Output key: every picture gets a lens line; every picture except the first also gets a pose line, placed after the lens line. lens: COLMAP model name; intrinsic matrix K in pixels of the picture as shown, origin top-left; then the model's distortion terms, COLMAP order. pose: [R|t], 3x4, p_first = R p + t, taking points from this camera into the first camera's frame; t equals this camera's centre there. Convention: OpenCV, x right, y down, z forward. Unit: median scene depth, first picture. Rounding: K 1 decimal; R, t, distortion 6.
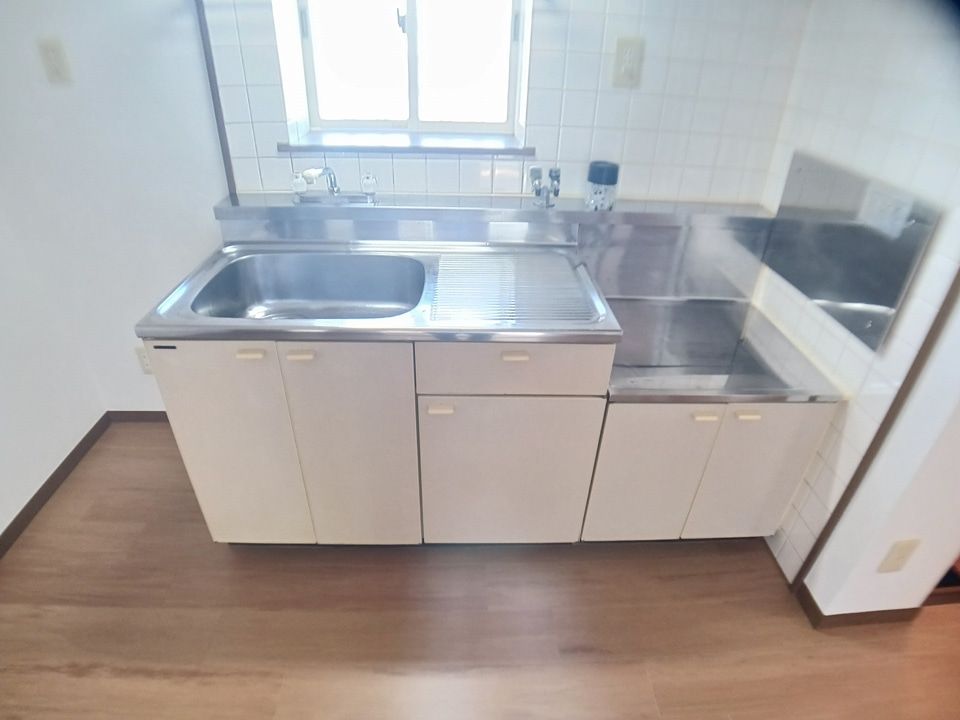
lens RADIAL K [[530.2, 0, 480.0], [0, 530.2, 360.0], [0, 0, 1]] dist [-0.129984, 0.043773]
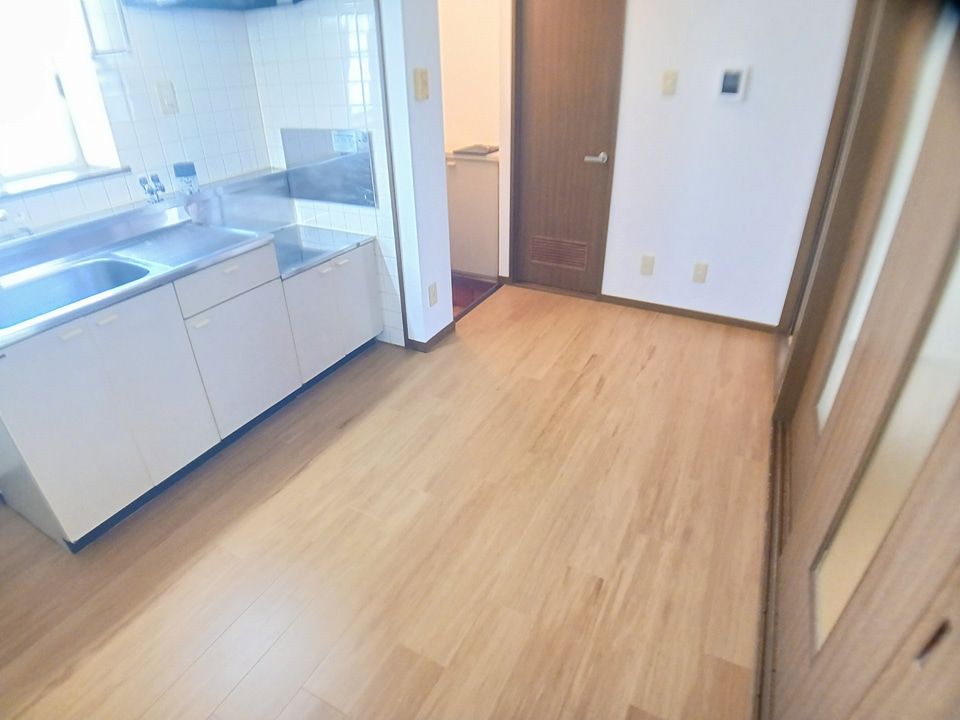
lens RADIAL K [[530.2, 0, 480.0], [0, 530.2, 360.0], [0, 0, 1]] dist [-0.129984, 0.043773]
pose [[0.489507, -0.461482, 0.739876, -0.674409], [0.480217, 0.850892, 0.213011, 0.208814], [-0.727856, 0.251031, 0.638129, -0.411489]]
